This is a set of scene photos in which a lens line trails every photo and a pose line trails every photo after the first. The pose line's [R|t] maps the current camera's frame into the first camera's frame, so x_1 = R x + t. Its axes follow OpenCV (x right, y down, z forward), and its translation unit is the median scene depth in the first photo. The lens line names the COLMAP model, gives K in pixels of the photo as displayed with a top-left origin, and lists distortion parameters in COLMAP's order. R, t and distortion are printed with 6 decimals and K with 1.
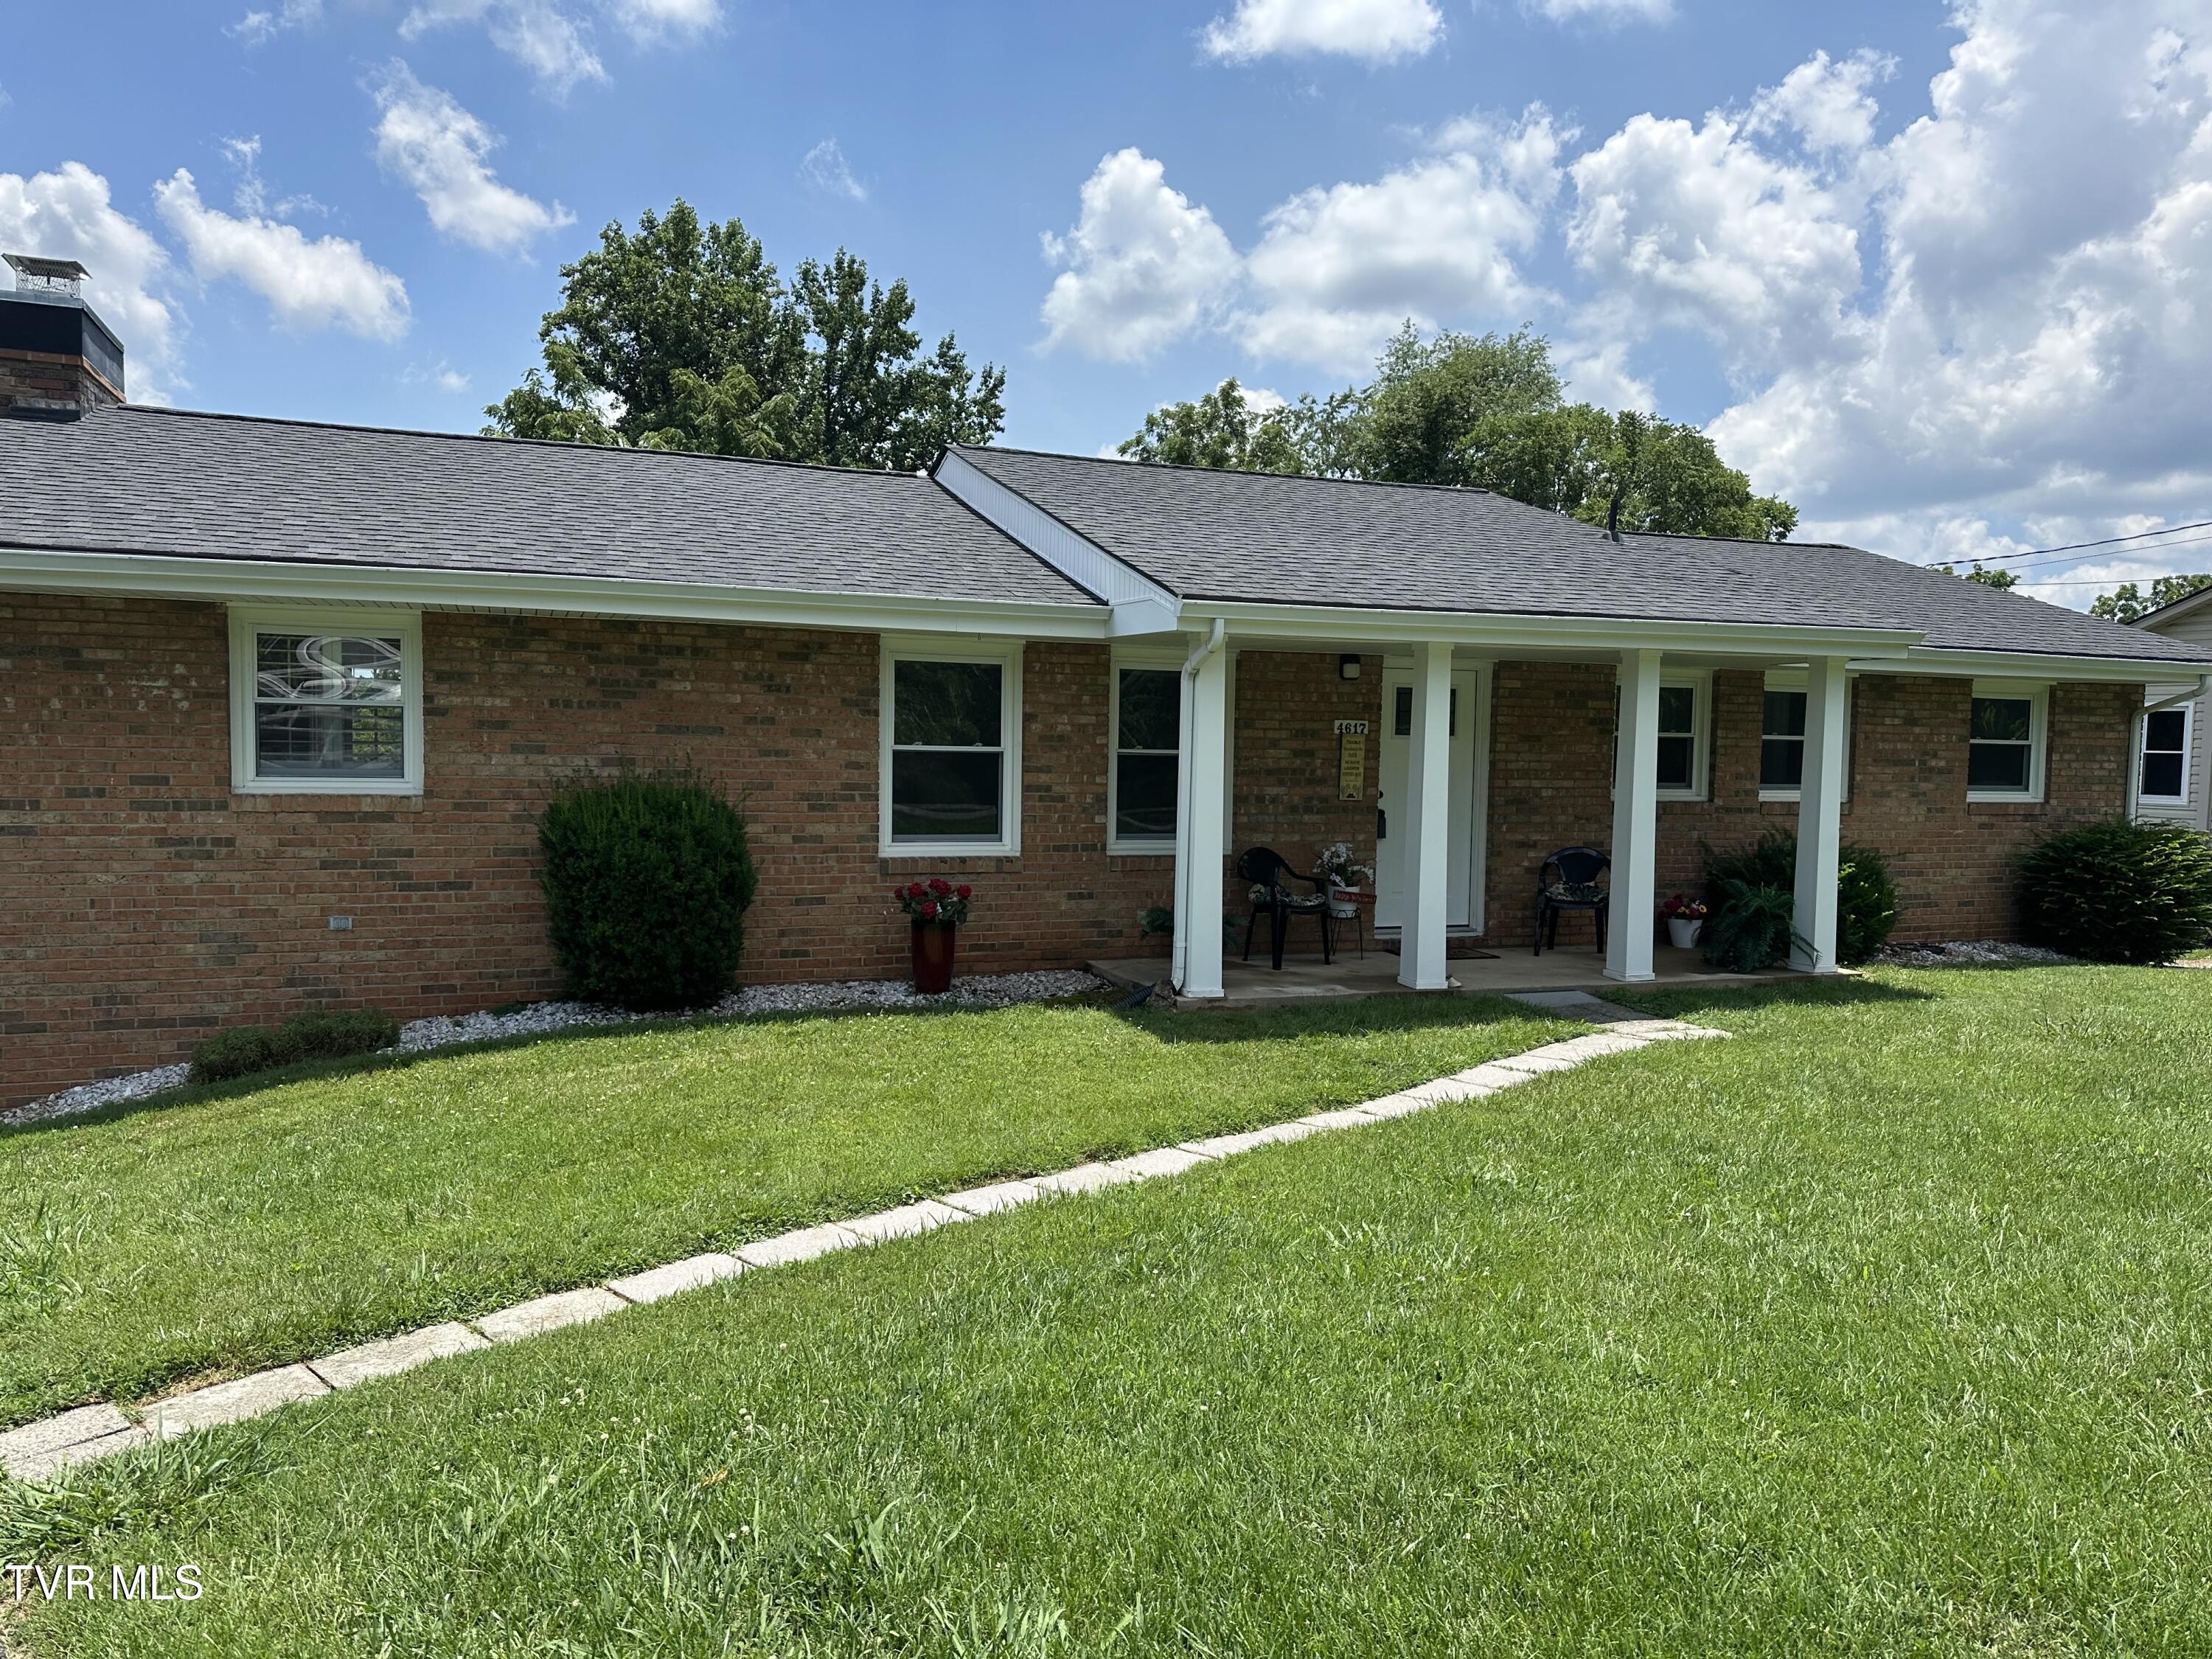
lens RADIAL K [[1554.6, 0, 1099.8], [0, 1554.6, 845.0], [0, 0, 1]] dist [0.115709, -0.161395]
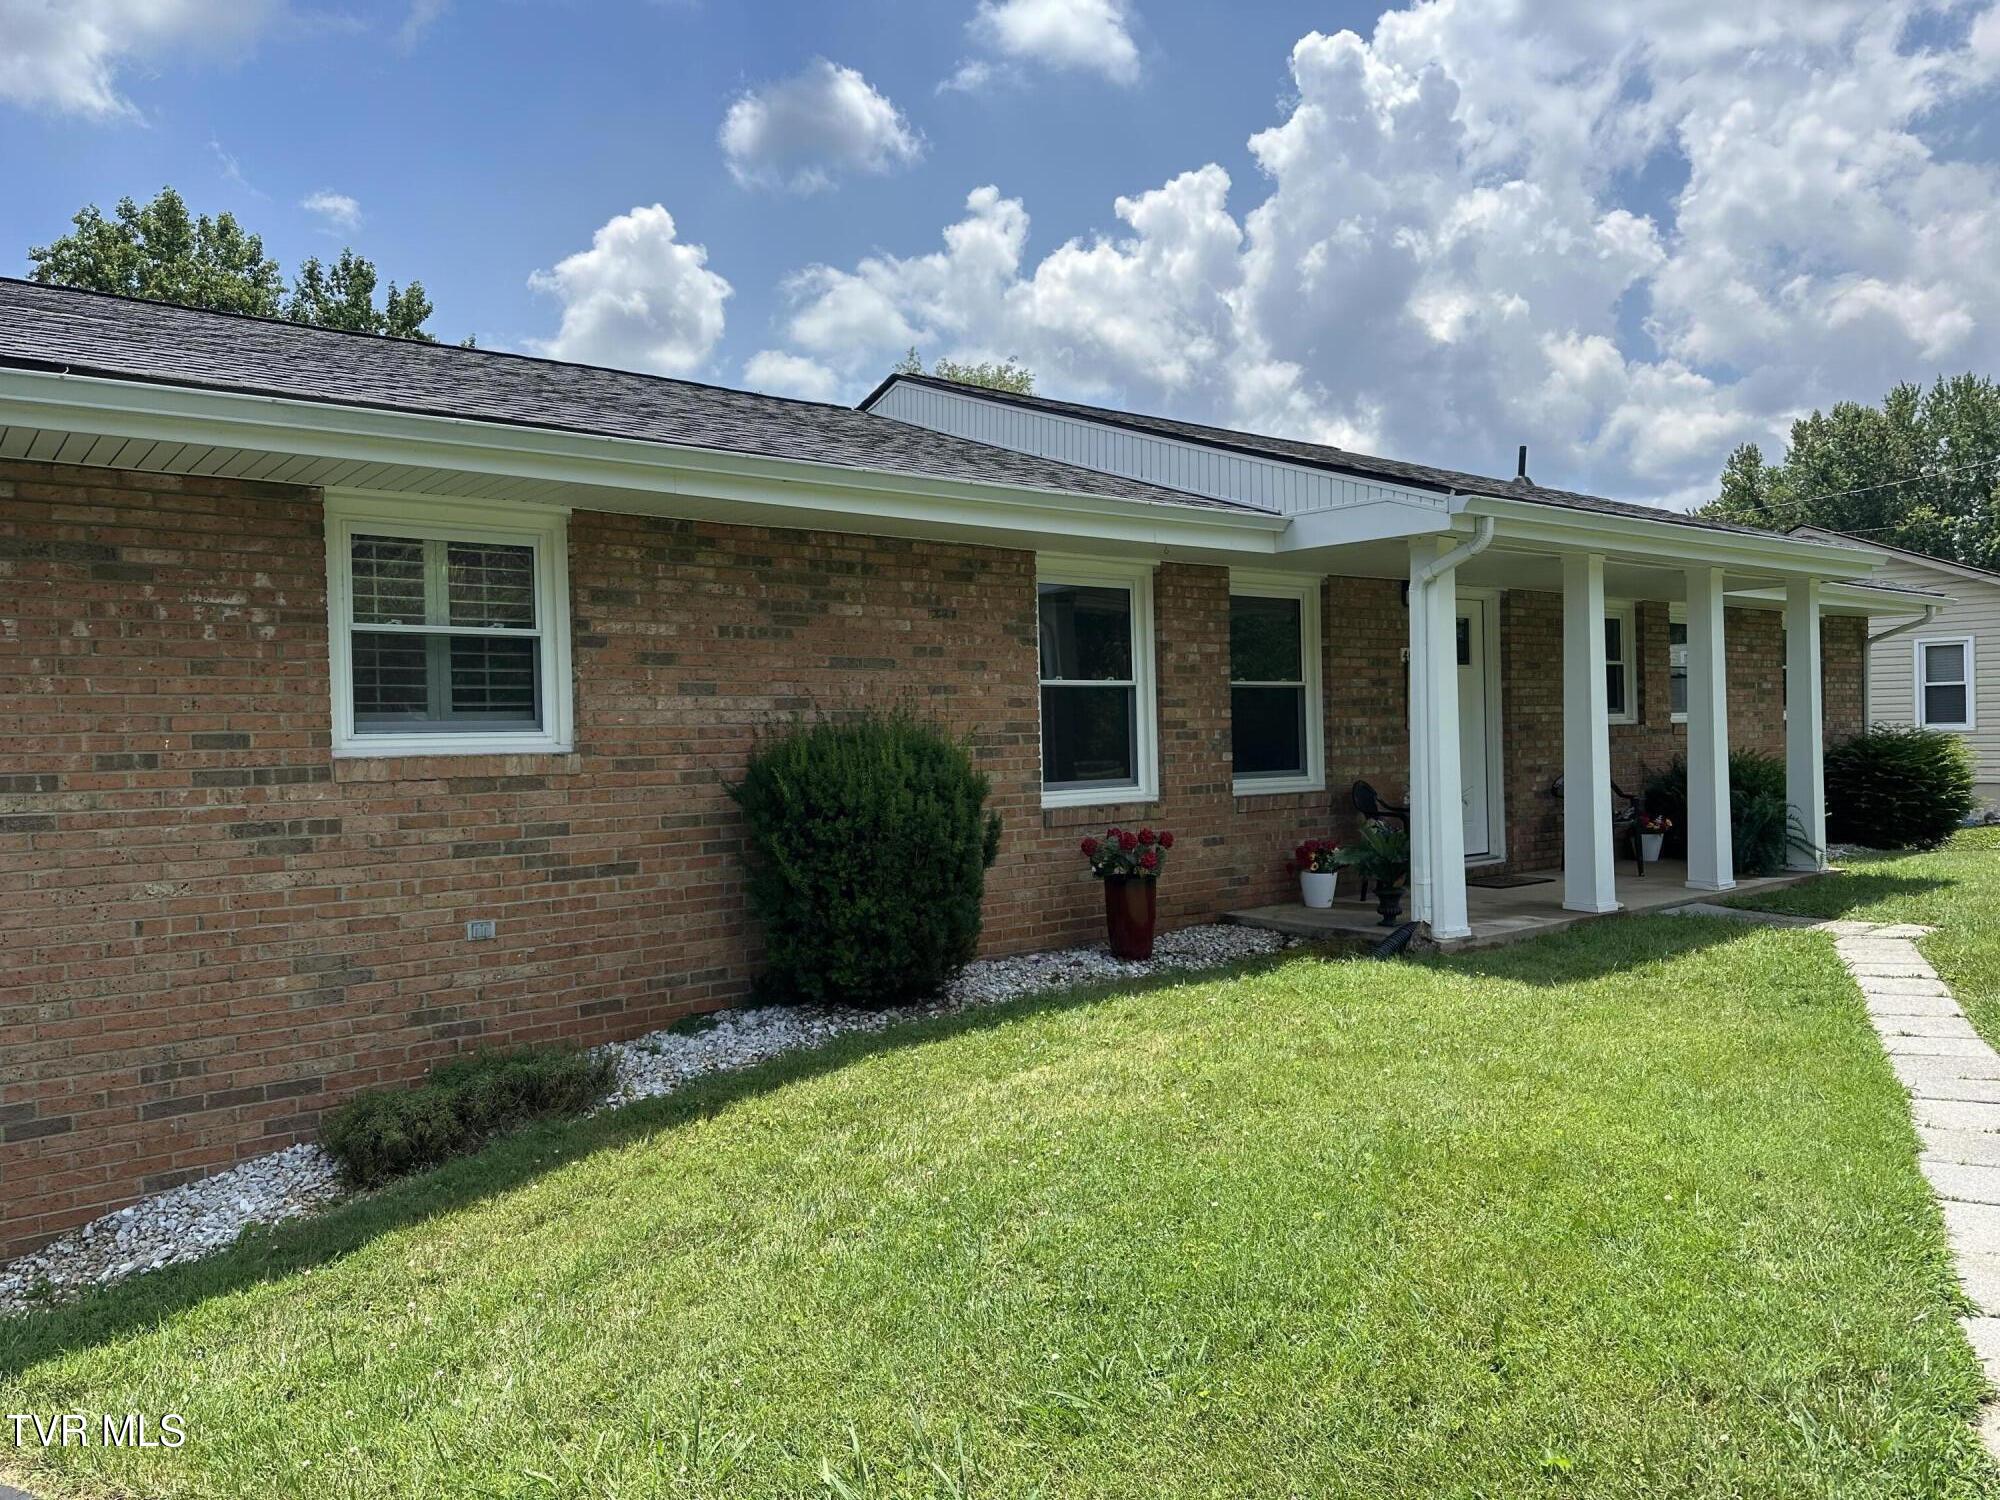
lens RADIAL K [[1398.6, 0, 1000.0], [0, 1398.6, 750.0], [0, 0, 1]] dist [0.128906, -0.136041]
pose [[0.952422, -0.044381, 0.301534, -0.403333], [0.061245, 0.997030, -0.046701, 0.010771], [-0.298566, 0.062947, 0.952311, 0.268076]]
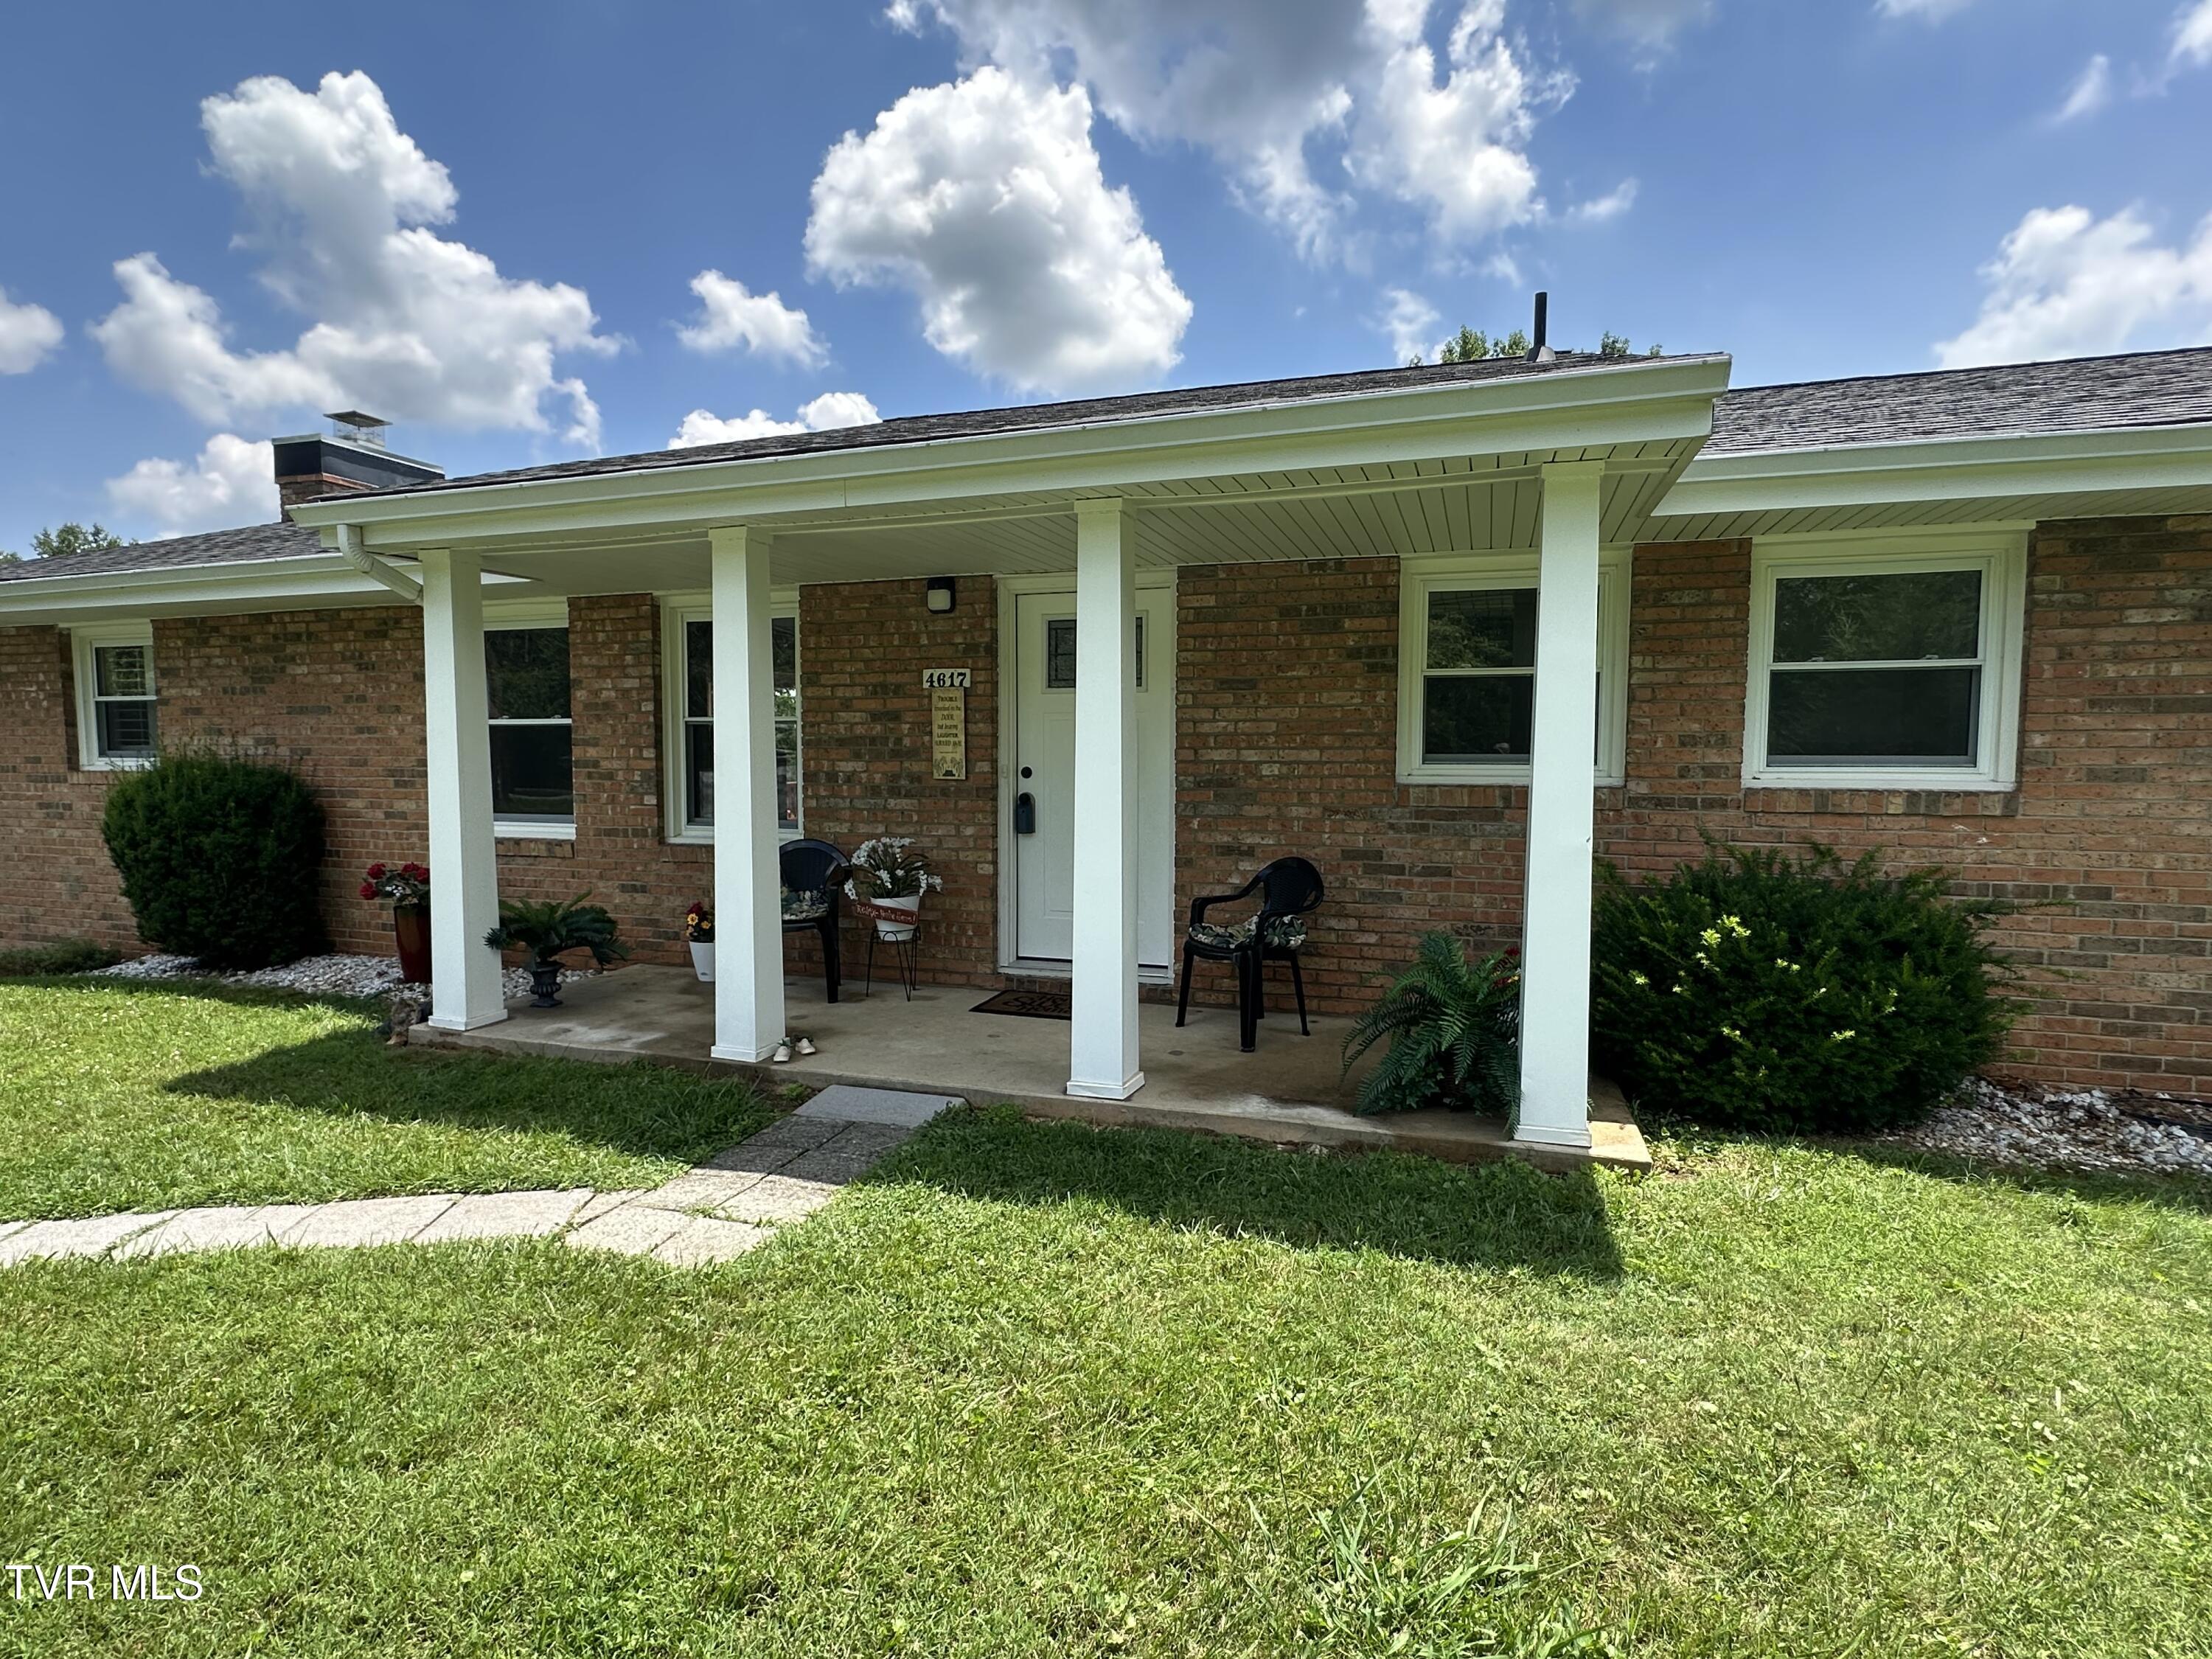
lens RADIAL K [[1129.7, 0, 1106.0], [0, 1129.7, 829.5], [0, 0, 1]] dist [-0.004261, 0.000670]
pose [[0.769506, 0.026215, -0.638101, 0.629522], [-0.029145, 0.999558, 0.005917, -0.012015], [0.637974, 0.014044, 0.769930, 0.730619]]
